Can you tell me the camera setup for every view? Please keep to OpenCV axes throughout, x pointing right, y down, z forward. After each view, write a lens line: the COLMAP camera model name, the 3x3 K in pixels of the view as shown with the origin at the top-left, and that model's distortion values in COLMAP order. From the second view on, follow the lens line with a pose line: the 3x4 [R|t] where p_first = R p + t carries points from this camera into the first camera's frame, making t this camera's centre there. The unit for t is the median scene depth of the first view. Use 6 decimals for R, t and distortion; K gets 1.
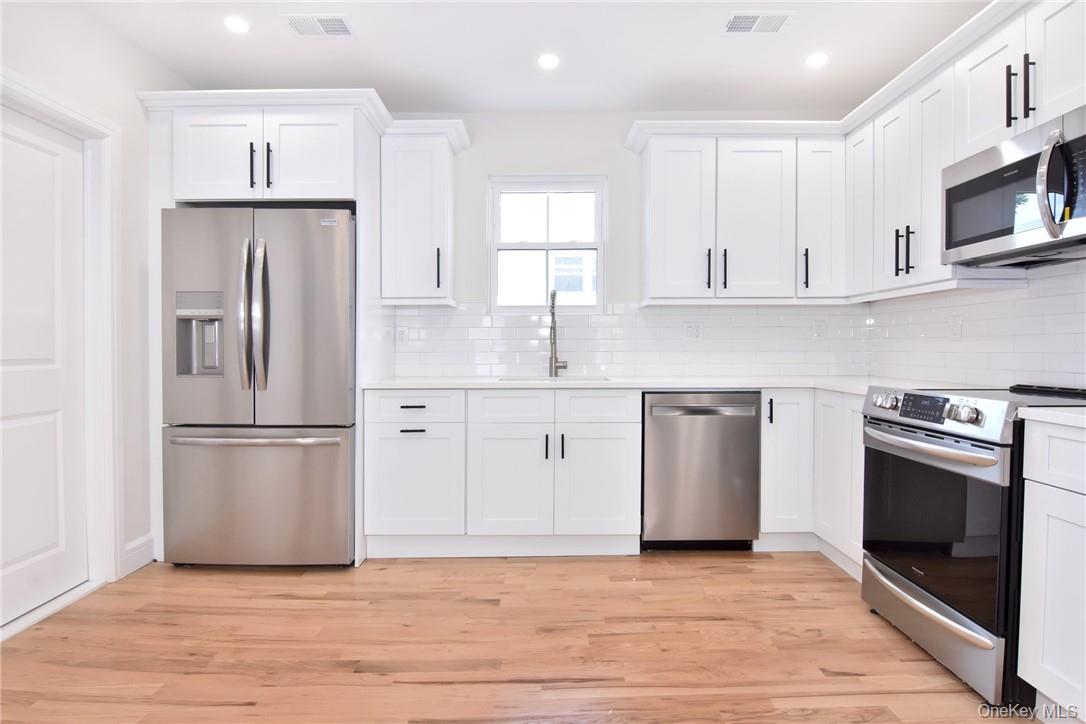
lens RADIAL K [[586.4, 0, 561.6], [0, 586.4, 360.3], [0, 0, 1]] dist [0.001330, -0.012224]
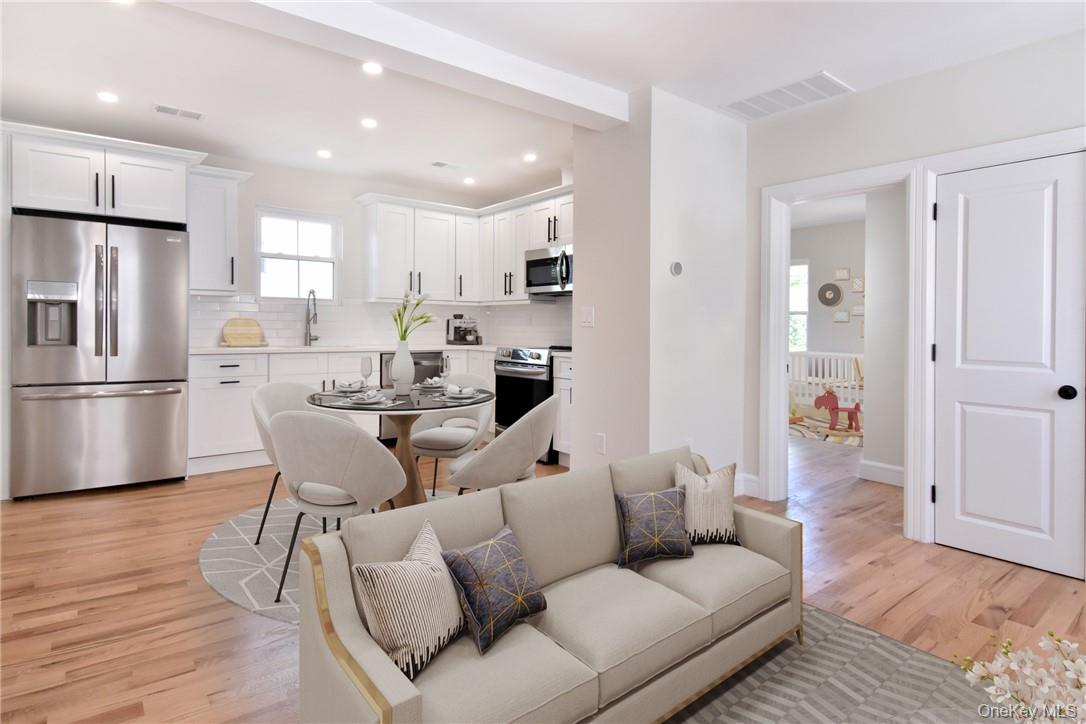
lens RADIAL K [[575.6, 0, 576.0], [0, 575.6, 337.8], [0, 0, 1]] dist [0.003718, 0.000764]
pose [[0.761491, -0.000900, 0.648175, -0.558435], [-0.001357, 0.999995, 0.002982, 0.002244], [-0.648174, -0.003151, 0.761485, -0.717029]]
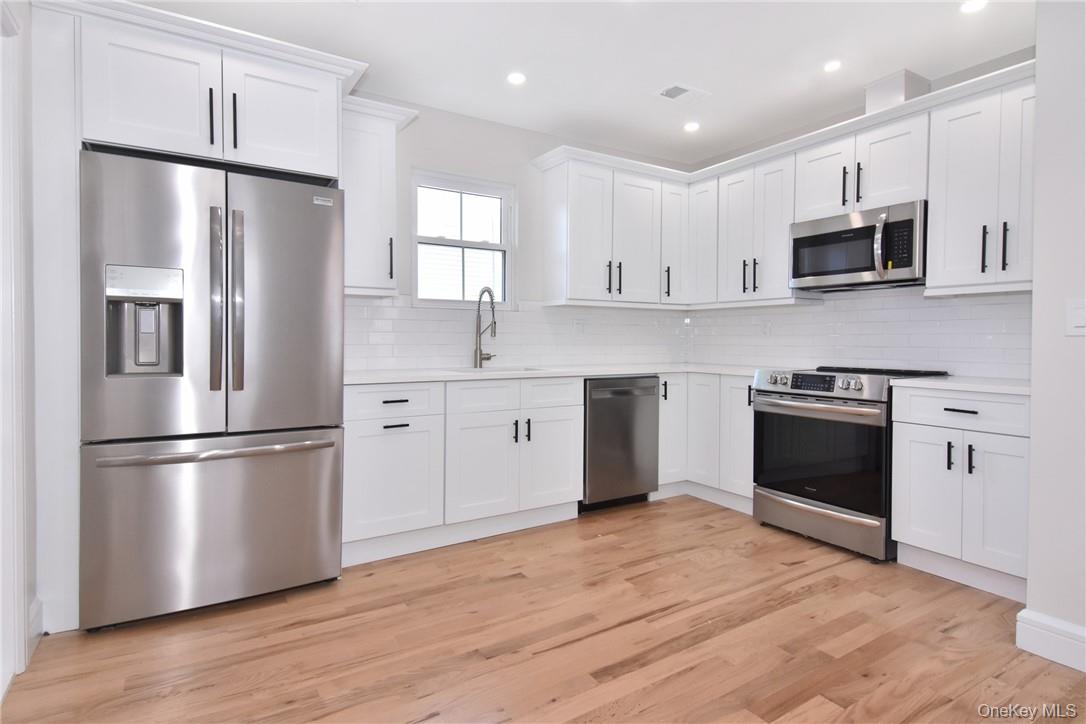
lens RADIAL K [[571.2, 0, 549.3], [0, 571.2, 351.3], [0, 0, 1]] dist [0.026882, -0.000909]
pose [[0.847133, -0.004663, 0.531361, -0.566763], [0.004071, 0.999989, 0.002285, -0.004967], [-0.531366, 0.000227, 0.847142, 0.063802]]
